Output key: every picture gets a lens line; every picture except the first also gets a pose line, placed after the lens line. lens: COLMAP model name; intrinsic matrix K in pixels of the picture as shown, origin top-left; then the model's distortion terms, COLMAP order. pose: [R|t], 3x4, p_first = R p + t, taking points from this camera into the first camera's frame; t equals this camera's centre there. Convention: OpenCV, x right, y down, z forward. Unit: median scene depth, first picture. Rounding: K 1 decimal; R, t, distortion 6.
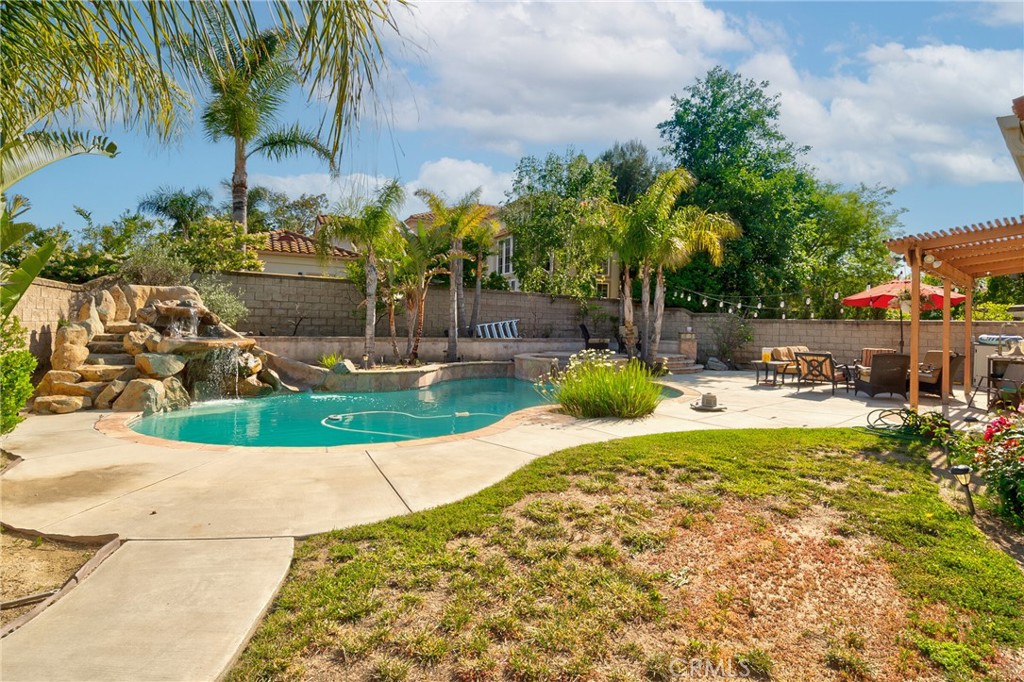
lens RADIAL K [[553.8, 0, 512.0], [0, 553.8, 341.0], [0, 0, 1]] dist [0.000953, -0.000623]
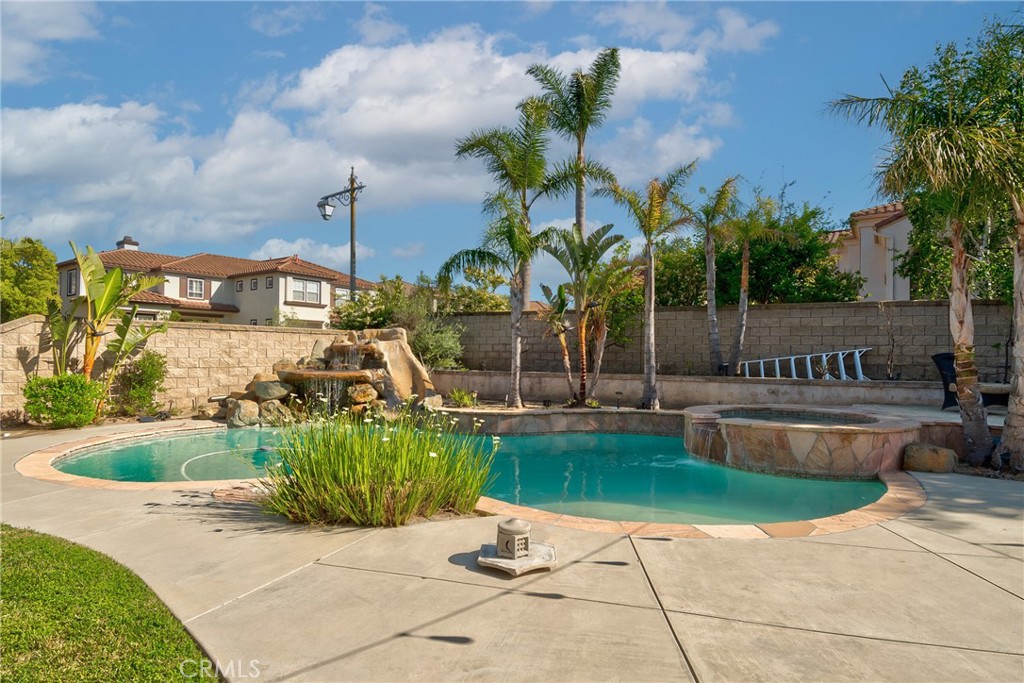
lens RADIAL K [[553.8, 0, 512.0], [0, 553.8, 341.5], [0, 0, 1]] dist [0.000953, -0.000623]
pose [[0.493776, -0.036668, -0.868816, 0.462956], [-0.019394, 0.998398, -0.053159, -0.008349], [0.869373, 0.043099, 0.492274, 0.494192]]
